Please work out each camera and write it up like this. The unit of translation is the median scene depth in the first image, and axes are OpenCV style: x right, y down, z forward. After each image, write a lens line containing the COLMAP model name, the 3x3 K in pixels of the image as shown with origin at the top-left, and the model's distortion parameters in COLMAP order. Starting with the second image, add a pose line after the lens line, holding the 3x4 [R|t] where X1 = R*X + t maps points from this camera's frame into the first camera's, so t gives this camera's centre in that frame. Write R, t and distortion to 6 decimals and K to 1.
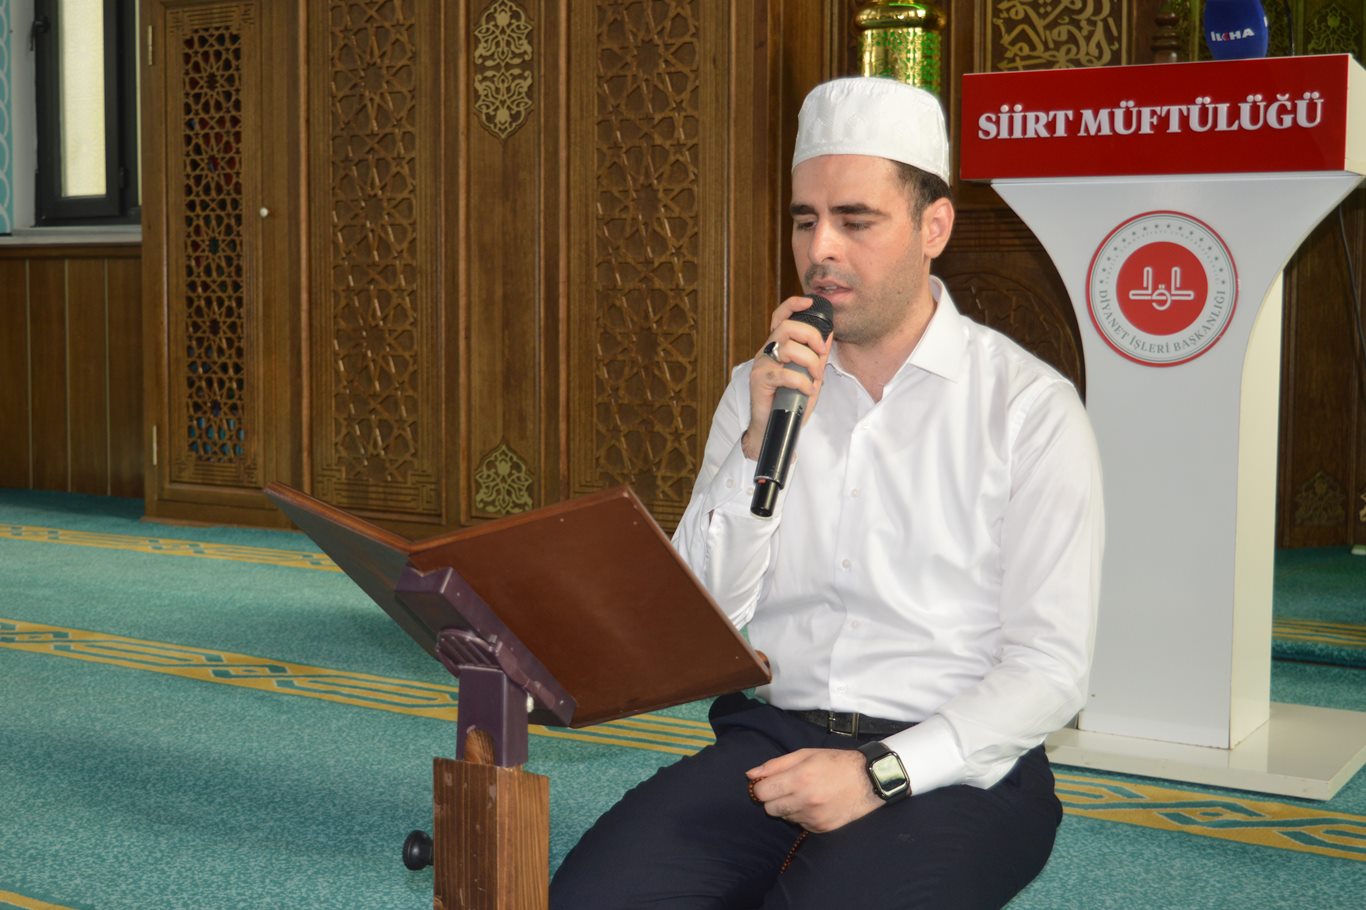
lens RADIAL K [[1928.8, 0, 683.0], [0, 1928.8, 455.0], [0, 0, 1]] dist [-0.035182, 0.010494]
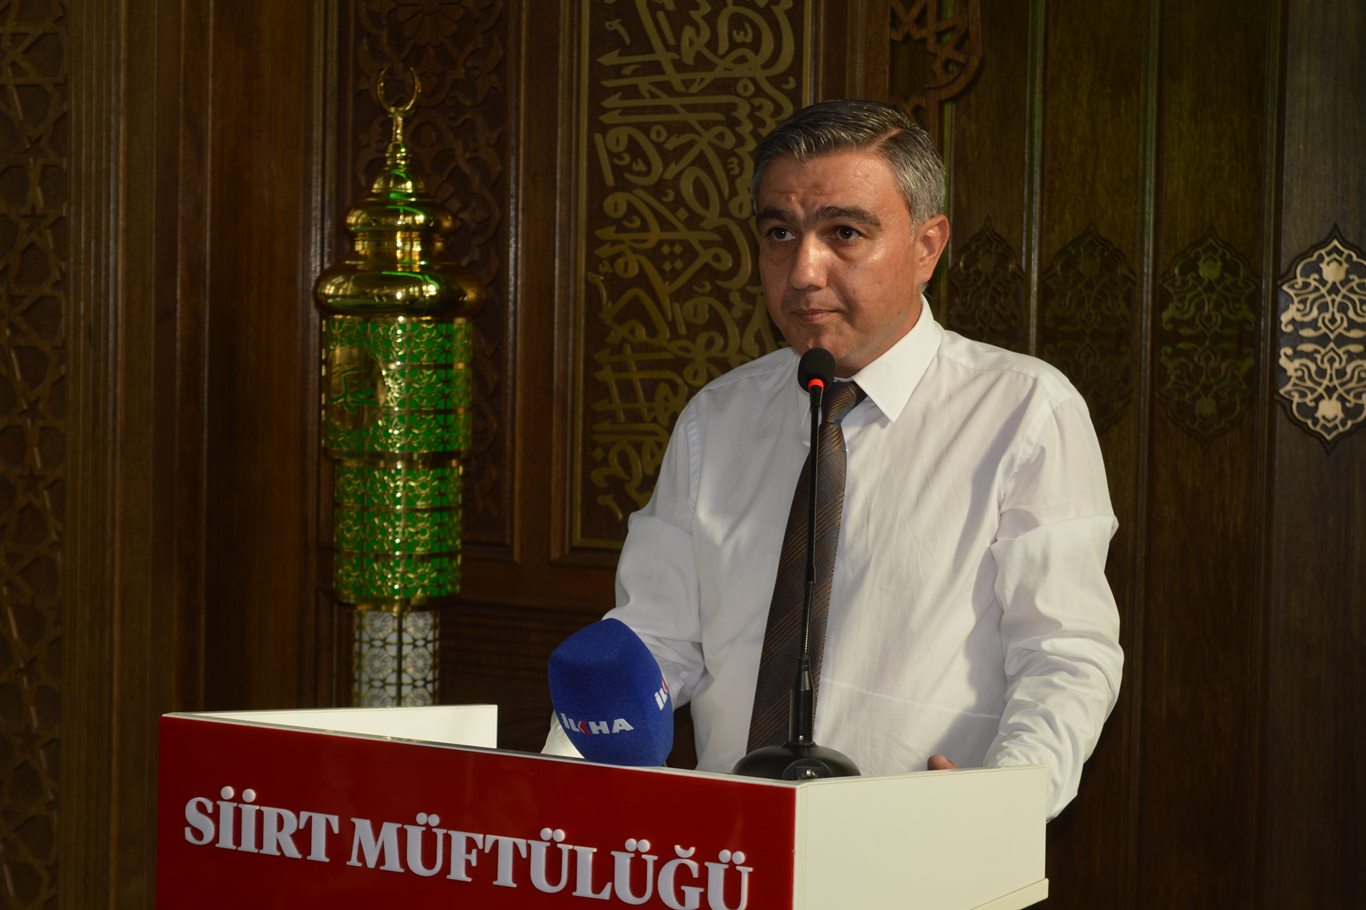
lens RADIAL K [[3177.5, 0, 683.0], [0, 3177.5, 455.0], [0, 0, 1]] dist [0.075688, 0.433442]
pose [[0.999081, 0.014446, 0.040344, 0.156067], [-0.013419, 0.999582, -0.025608, -0.153986], [-0.040697, 0.025043, 0.998858, 0.076489]]
